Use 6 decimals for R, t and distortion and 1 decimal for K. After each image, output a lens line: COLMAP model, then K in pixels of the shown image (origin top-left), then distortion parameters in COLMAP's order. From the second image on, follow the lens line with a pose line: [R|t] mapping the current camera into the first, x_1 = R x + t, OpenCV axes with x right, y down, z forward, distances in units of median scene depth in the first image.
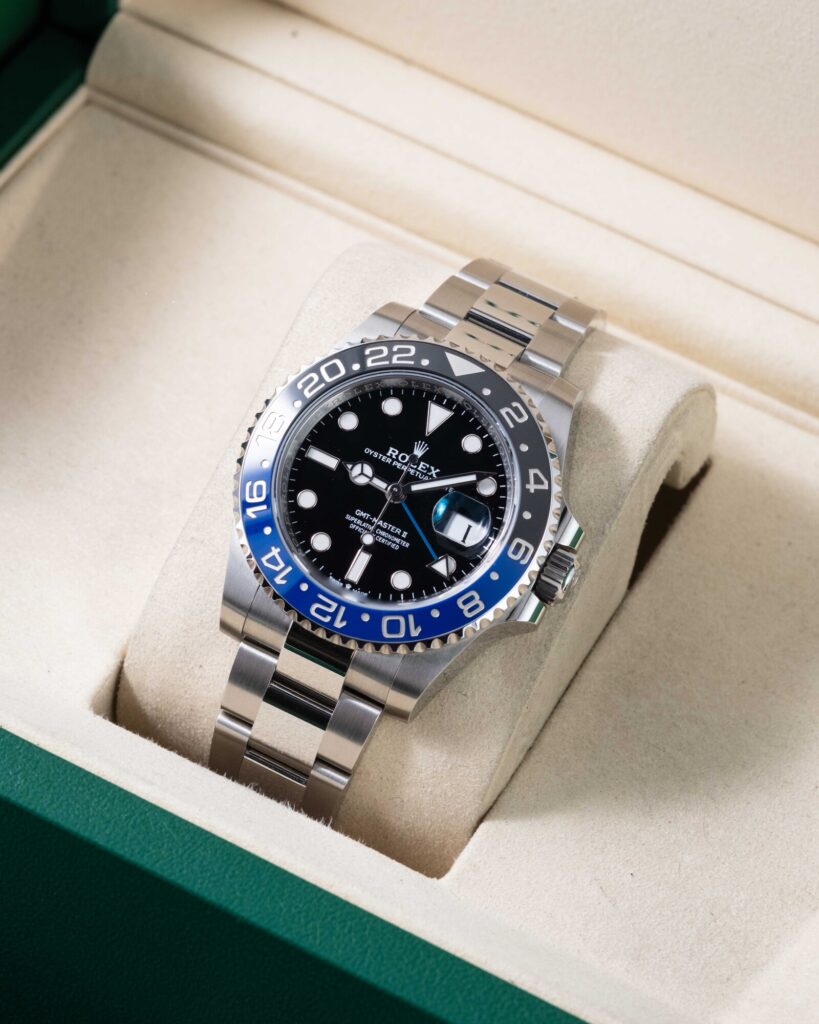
lens RADIAL K [[3882.4, 0, 409.5], [0, 3882.4, 512.0], [0, 0, 1]] dist [1.030775, -32.129052]
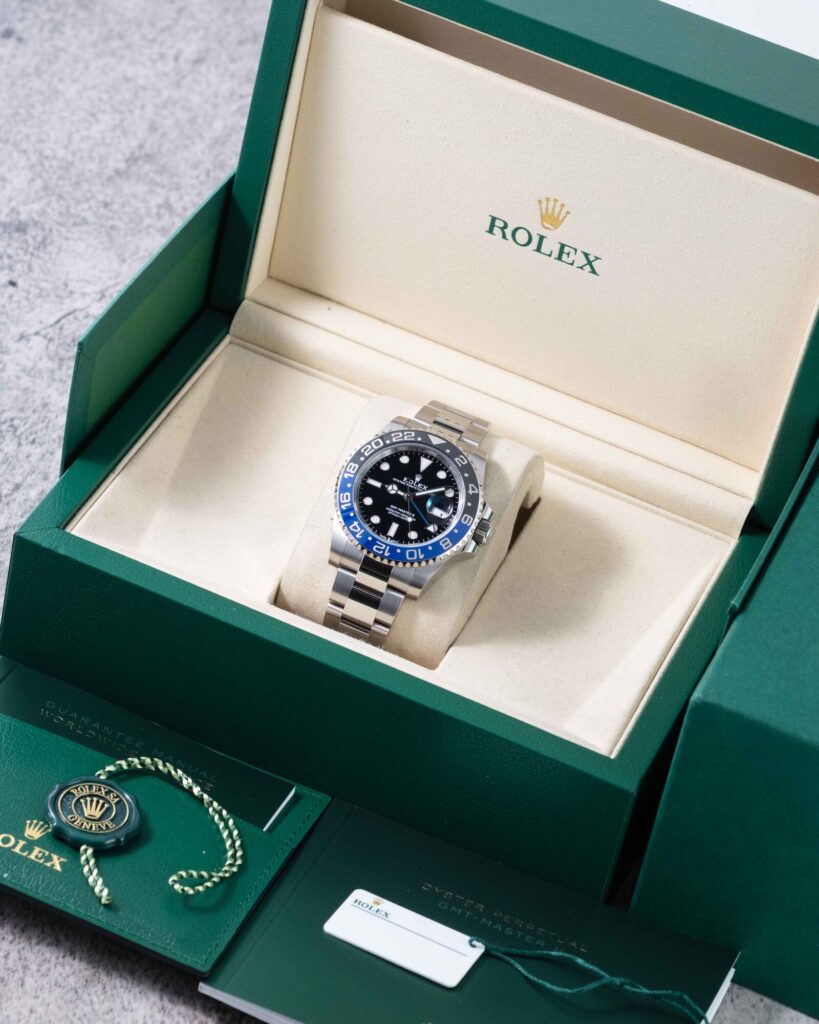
lens RADIAL K [[3882.4, 0, 409.5], [0, 3882.4, 512.0], [0, 0, 1]] dist [1.030775, -32.129052]
pose [[0.994601, -0.018471, 0.102117, -0.227409], [0.031402, 0.991467, -0.126516, 0.281389], [-0.098909, 0.129039, 0.986694, -1.169170]]
